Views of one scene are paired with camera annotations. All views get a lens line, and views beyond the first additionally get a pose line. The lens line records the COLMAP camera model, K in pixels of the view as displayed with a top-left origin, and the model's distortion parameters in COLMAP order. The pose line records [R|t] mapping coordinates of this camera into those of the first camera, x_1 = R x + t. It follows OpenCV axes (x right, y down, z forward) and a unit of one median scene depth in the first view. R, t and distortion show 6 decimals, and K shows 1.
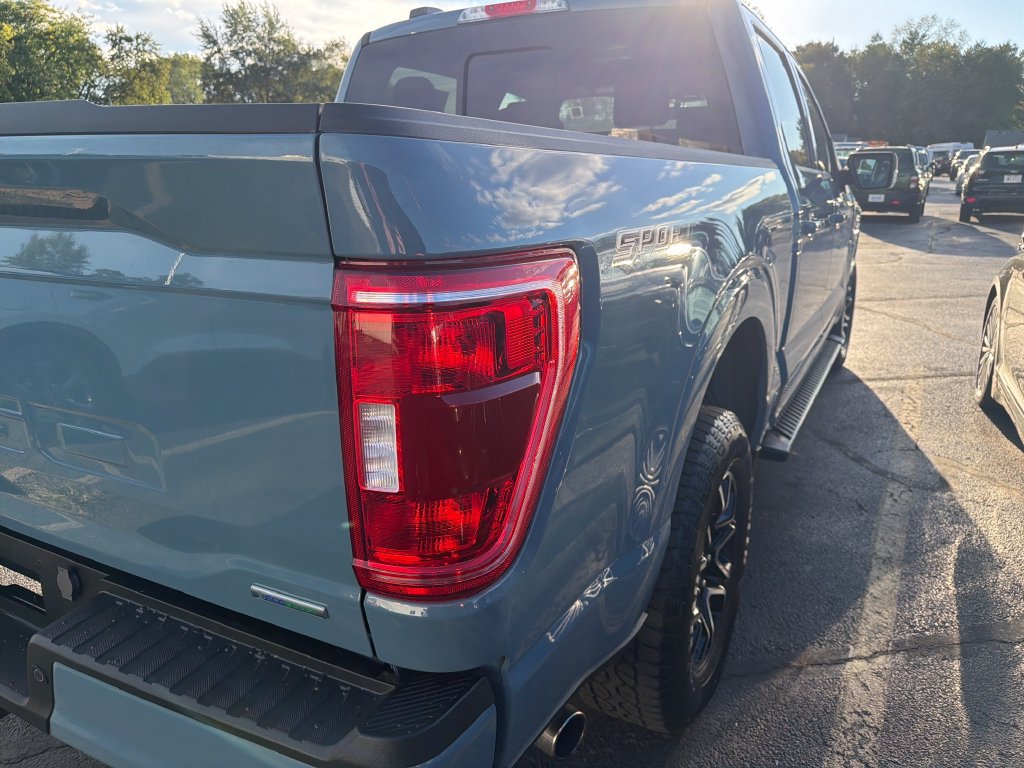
lens RADIAL K [[744.3, 0, 507.5], [0, 744.3, 382.9], [0, 0, 1]] dist [0.036611, -0.045674]
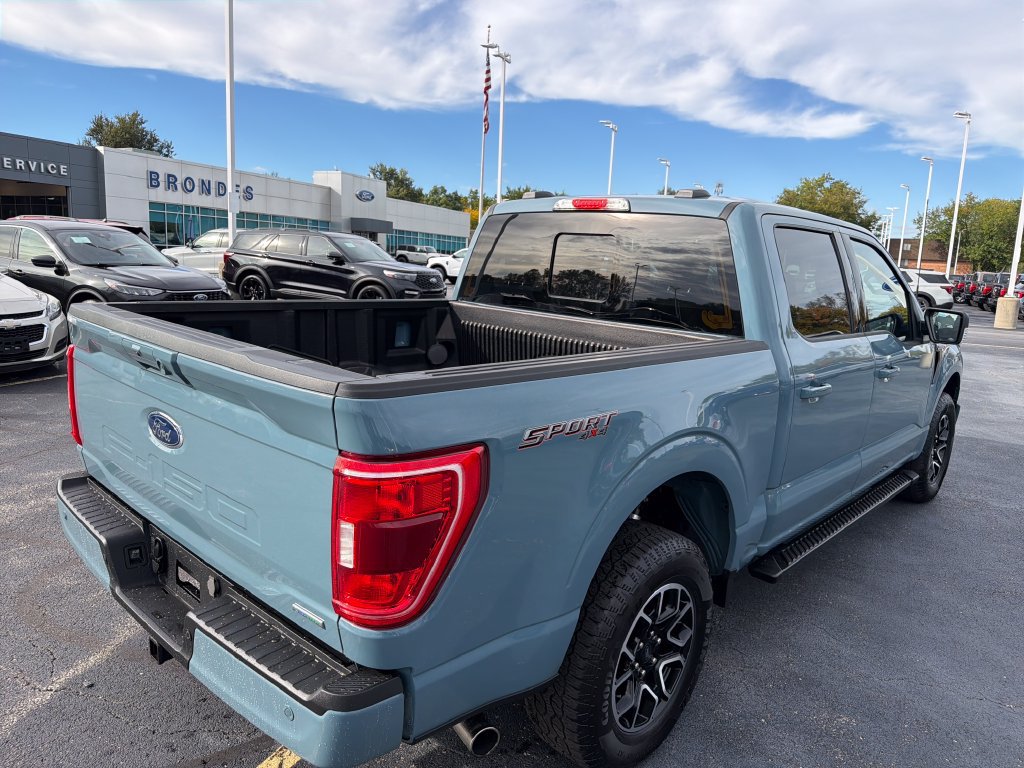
lens RADIAL K [[744.3, 0, 520.4], [0, 744.3, 389.6], [0, 0, 1]] dist [0.036611, -0.045674]
pose [[0.969380, 0.110997, -0.219049, 0.609900], [-0.126936, 0.990092, -0.060042, -0.239267], [0.210214, 0.086009, 0.973865, -0.813458]]
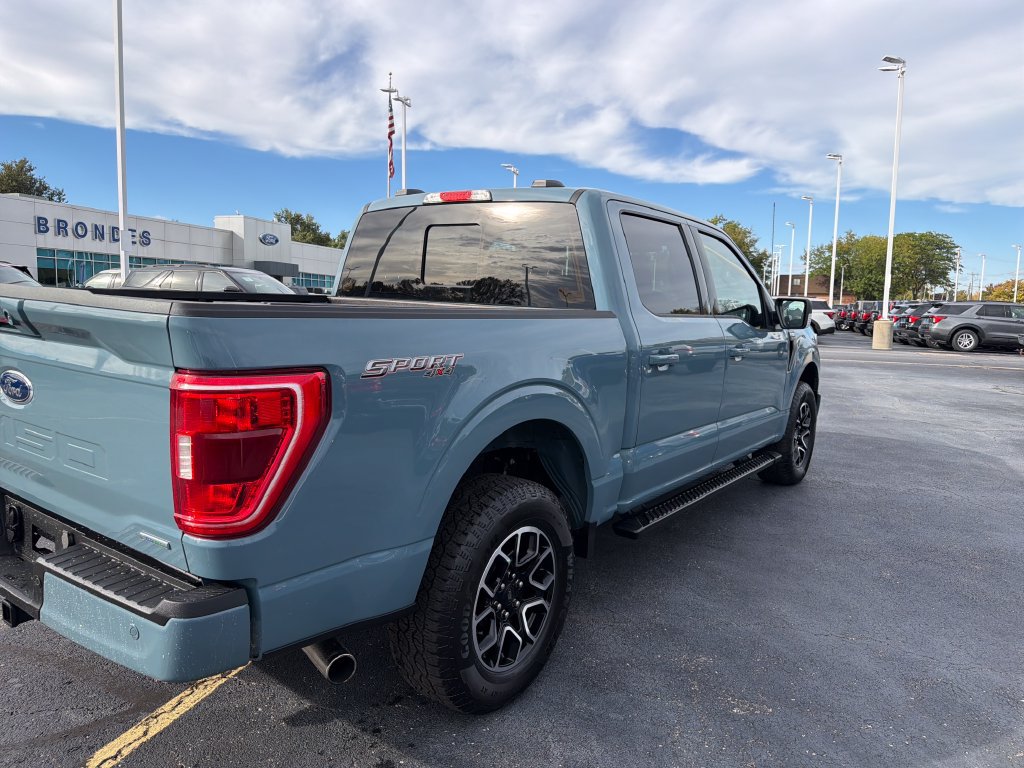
lens RADIAL K [[744.3, 0, 513.3], [0, 744.3, 386.2], [0, 0, 1]] dist [0.036611, -0.045674]
pose [[0.990277, 0.061357, -0.124847, 0.904733], [-0.078090, 0.987916, -0.133884, 0.091293], [0.115124, 0.142331, 0.983101, -0.917486]]
